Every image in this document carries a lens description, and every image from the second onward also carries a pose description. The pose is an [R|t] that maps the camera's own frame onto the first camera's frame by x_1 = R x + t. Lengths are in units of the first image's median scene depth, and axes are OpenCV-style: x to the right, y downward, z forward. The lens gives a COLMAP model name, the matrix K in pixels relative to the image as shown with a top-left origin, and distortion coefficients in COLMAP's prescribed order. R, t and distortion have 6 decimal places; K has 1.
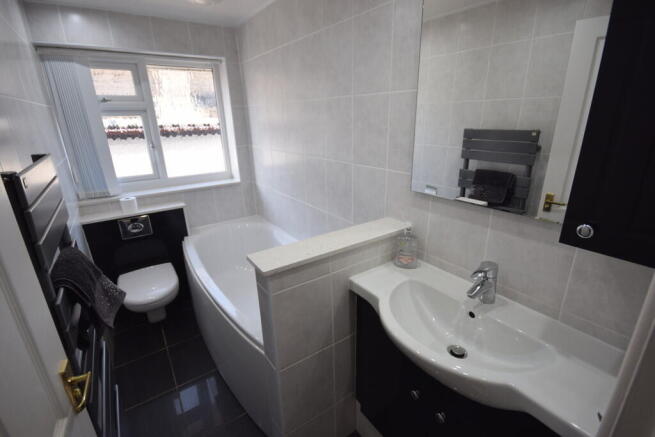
lens RADIAL K [[309.8, 0, 329.1], [0, 309.8, 218.8], [0, 0, 1]] dist [0.015711, -0.000053]
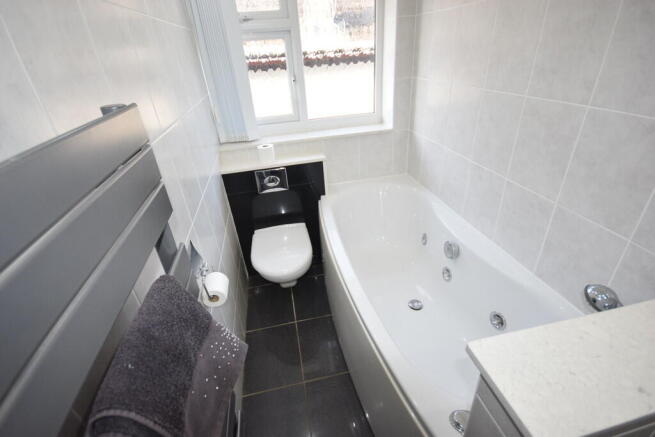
lens RADIAL K [[309.8, 0, 329.2], [0, 309.8, 218.6], [0, 0, 1]] dist [0.015711, -0.000053]
pose [[0.922100, 0.157099, -0.353625, -0.142391], [-0.083552, 0.973153, 0.214459, -0.062935], [0.377822, -0.168207, 0.910471, 0.240188]]
